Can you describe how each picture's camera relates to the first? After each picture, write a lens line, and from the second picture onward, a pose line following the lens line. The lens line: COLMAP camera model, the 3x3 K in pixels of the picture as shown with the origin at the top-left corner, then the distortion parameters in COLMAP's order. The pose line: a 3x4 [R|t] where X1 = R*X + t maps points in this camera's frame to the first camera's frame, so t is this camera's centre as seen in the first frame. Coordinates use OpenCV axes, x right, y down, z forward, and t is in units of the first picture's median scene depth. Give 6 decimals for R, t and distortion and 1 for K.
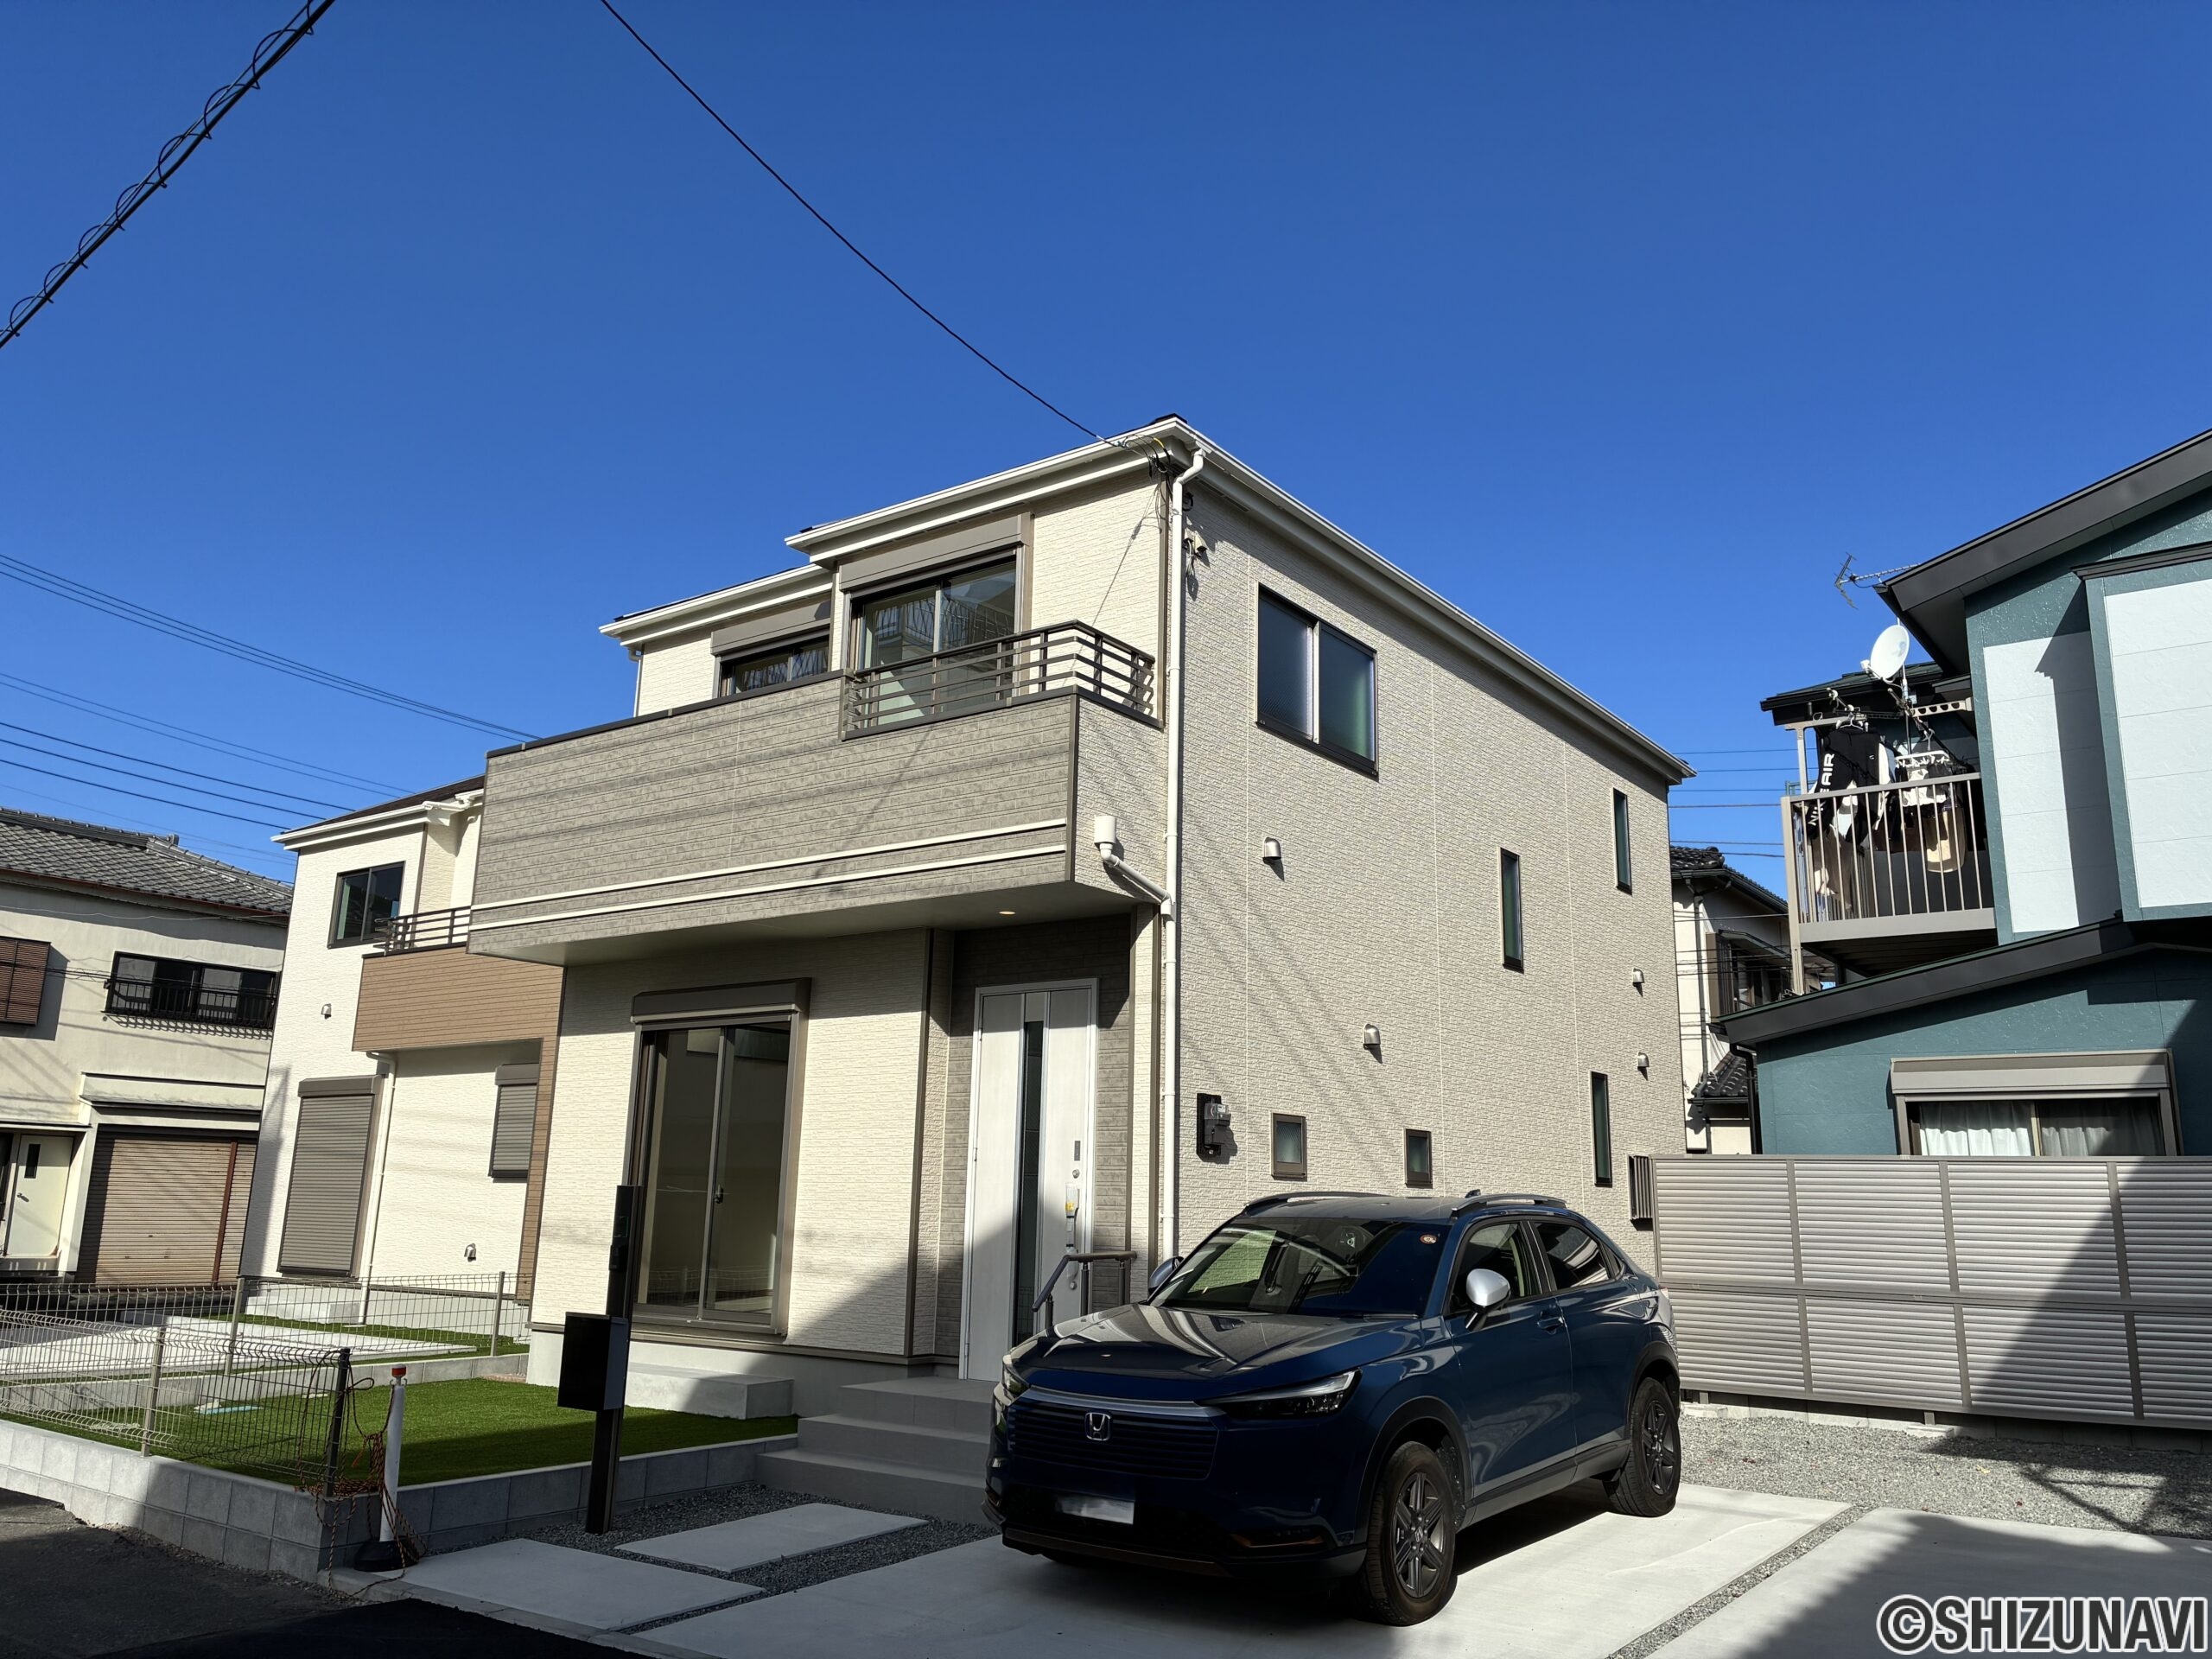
lens RADIAL K [[1655.8, 0, 1115.2], [0, 1655.8, 821.2], [0, 0, 1]] dist [0.082316, -0.106848]
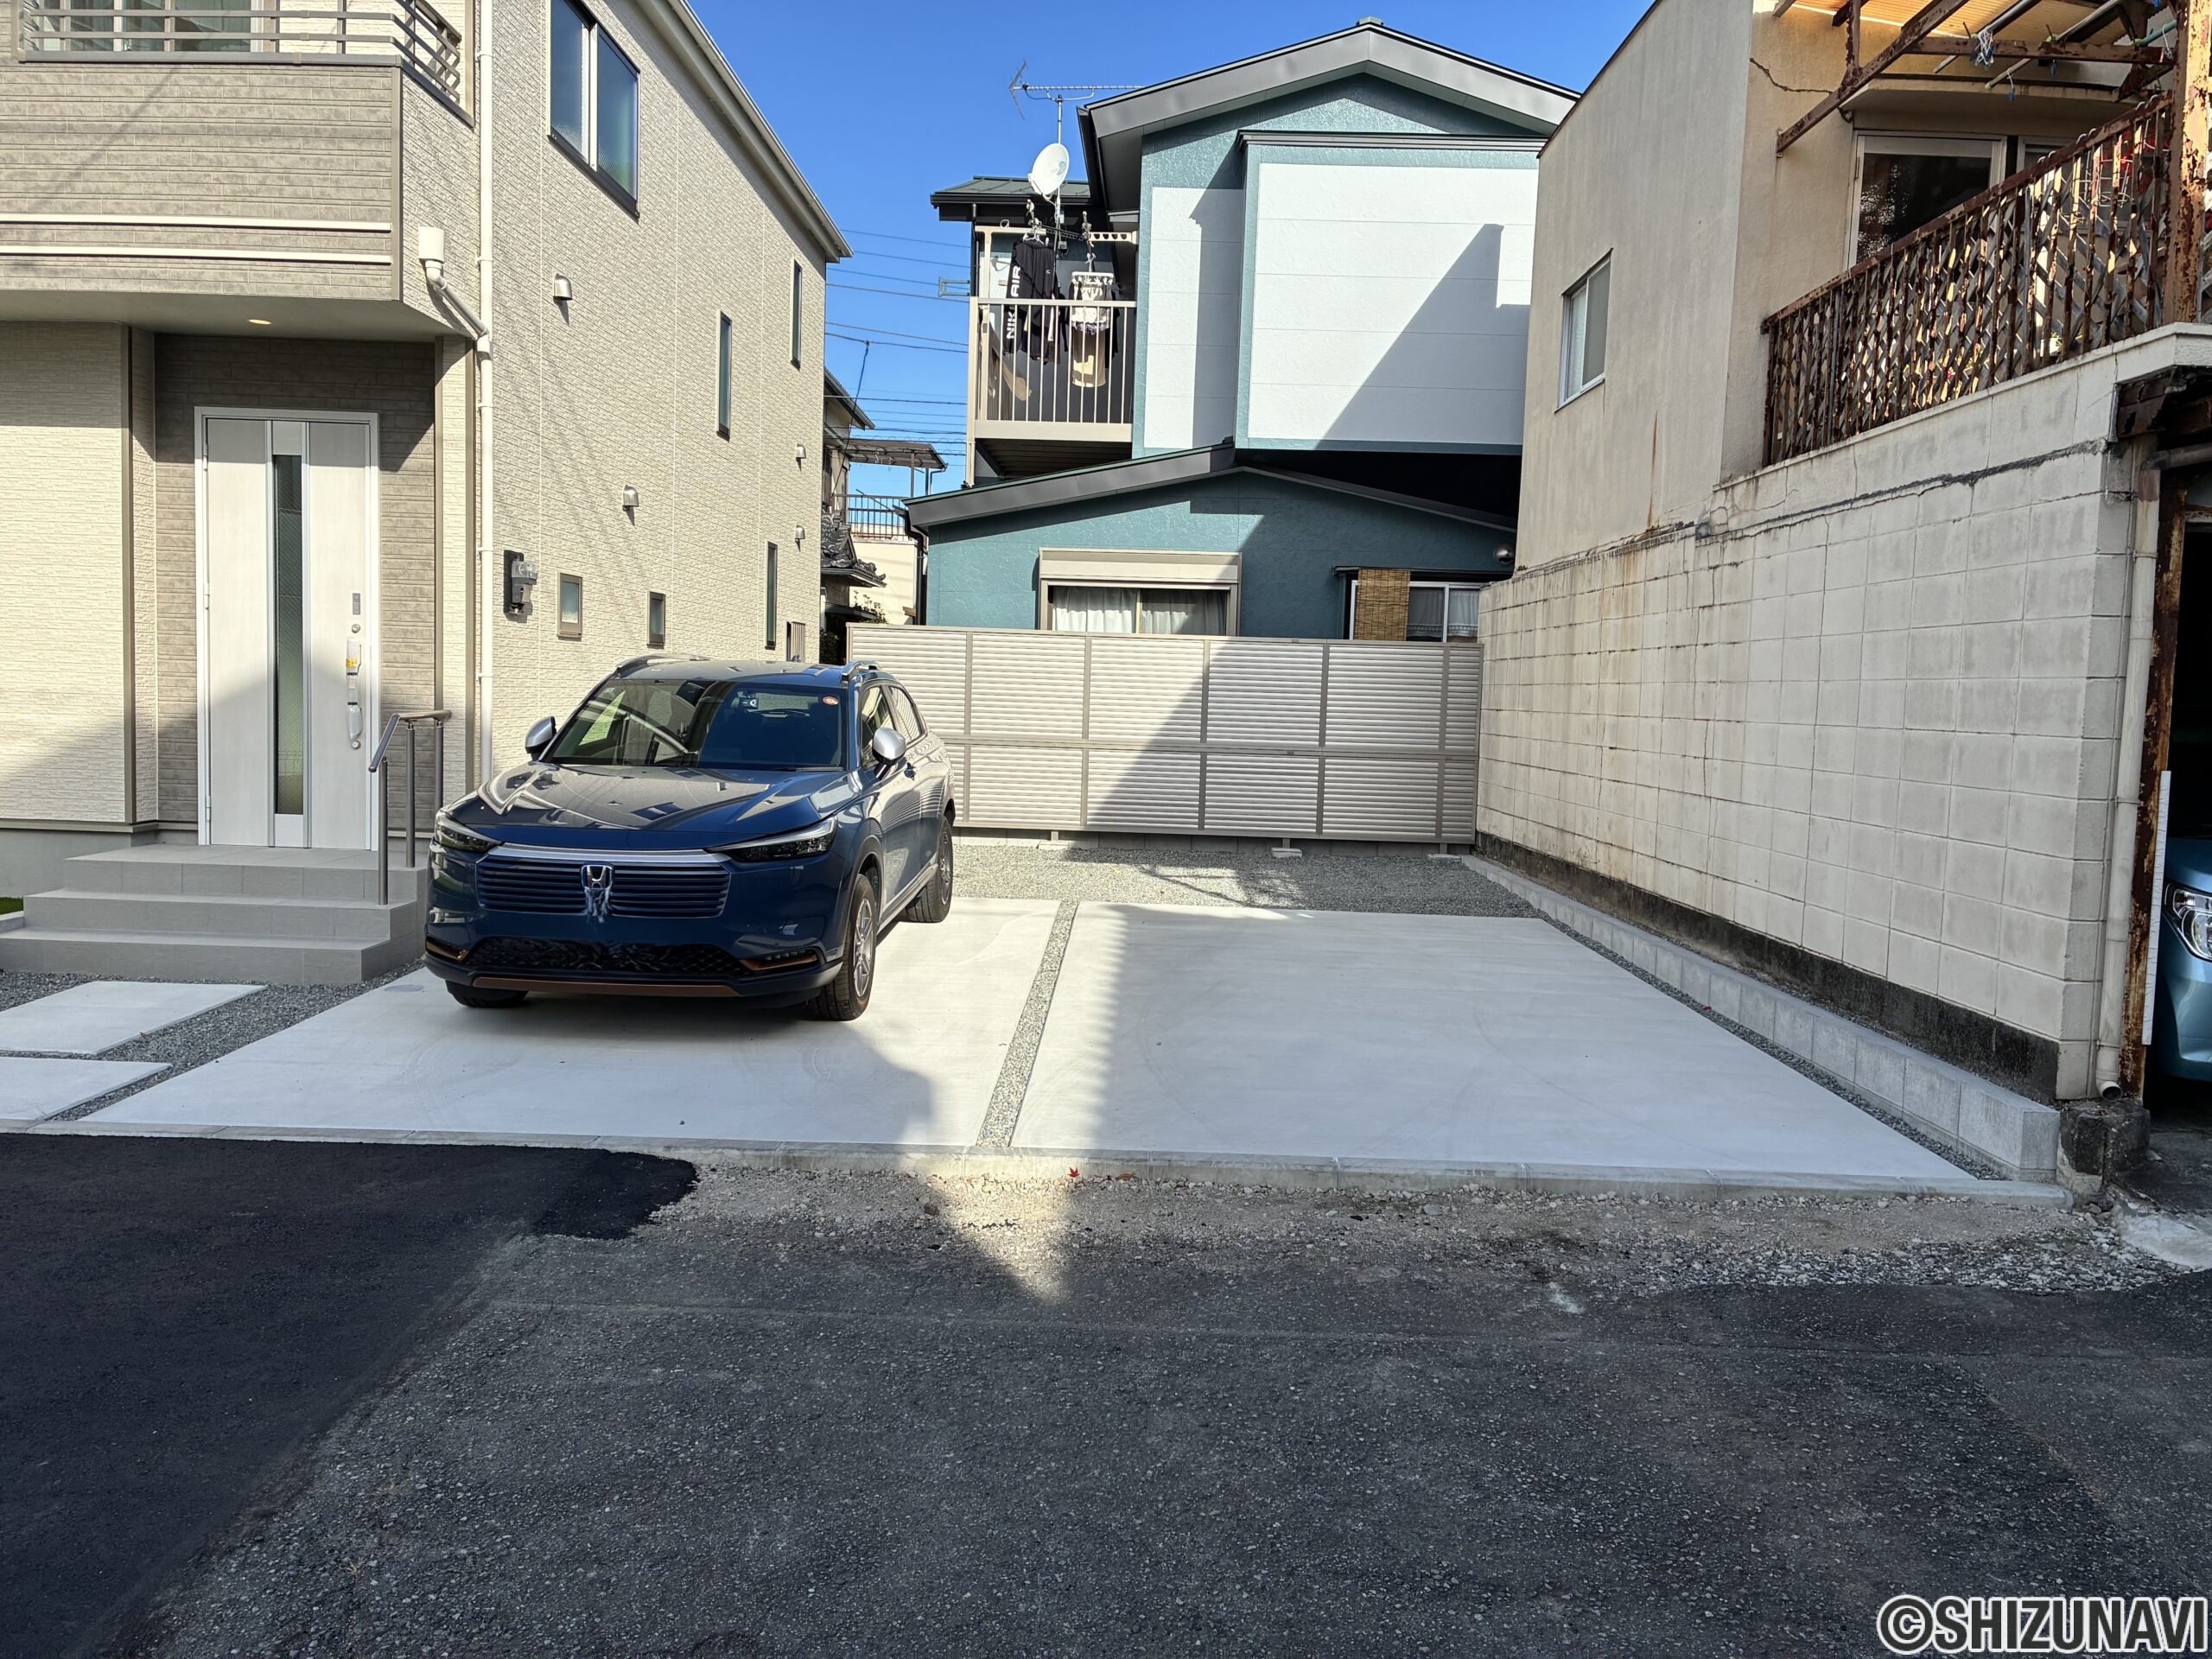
lens RADIAL K [[1651.2, 0, 1108.0], [0, 1651.2, 805.0], [0, 0, 1]] dist [0.129383, -0.166382]
pose [[0.821712, -0.032852, 0.568955, -0.183113], [-0.143574, 0.954204, 0.262453, 0.002182], [-0.551521, -0.297348, 0.779364, 0.020049]]
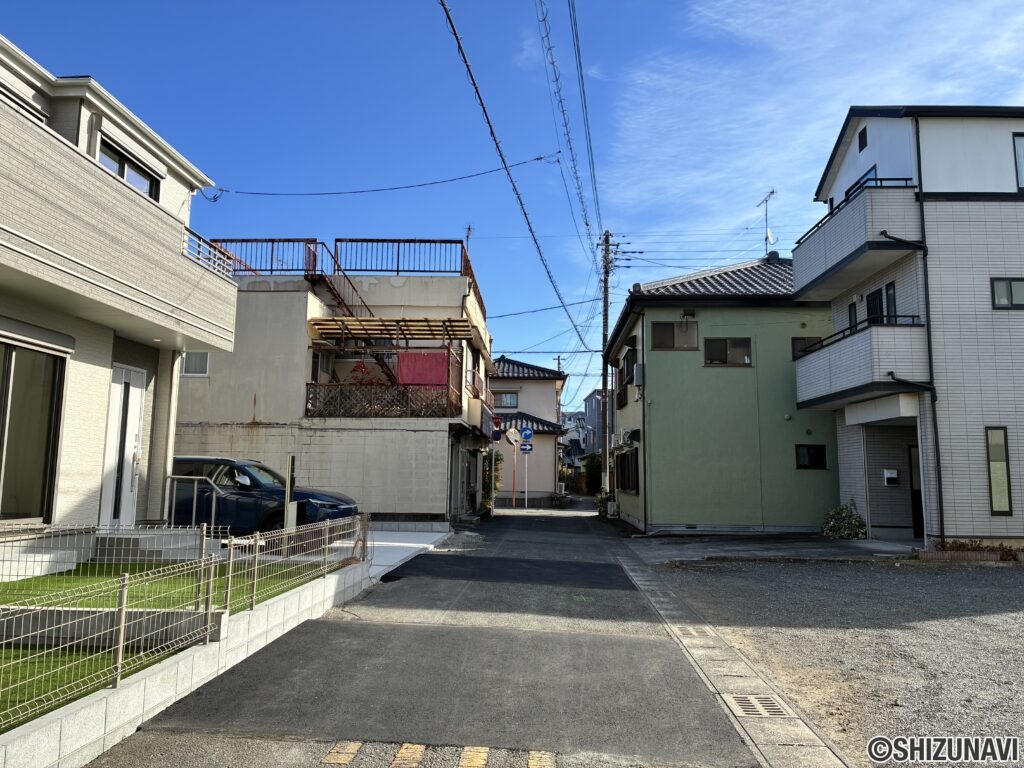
lens RADIAL K [[769.4, 0, 518.3], [0, 769.4, 373.7], [0, 0, 1]] dist [0.074988, -0.093654]
pose [[-0.546198, 0.084822, 0.833351, -1.124593], [-0.210116, 0.949180, -0.234327, 0.223967], [-0.810876, -0.303089, -0.500617, 0.989959]]
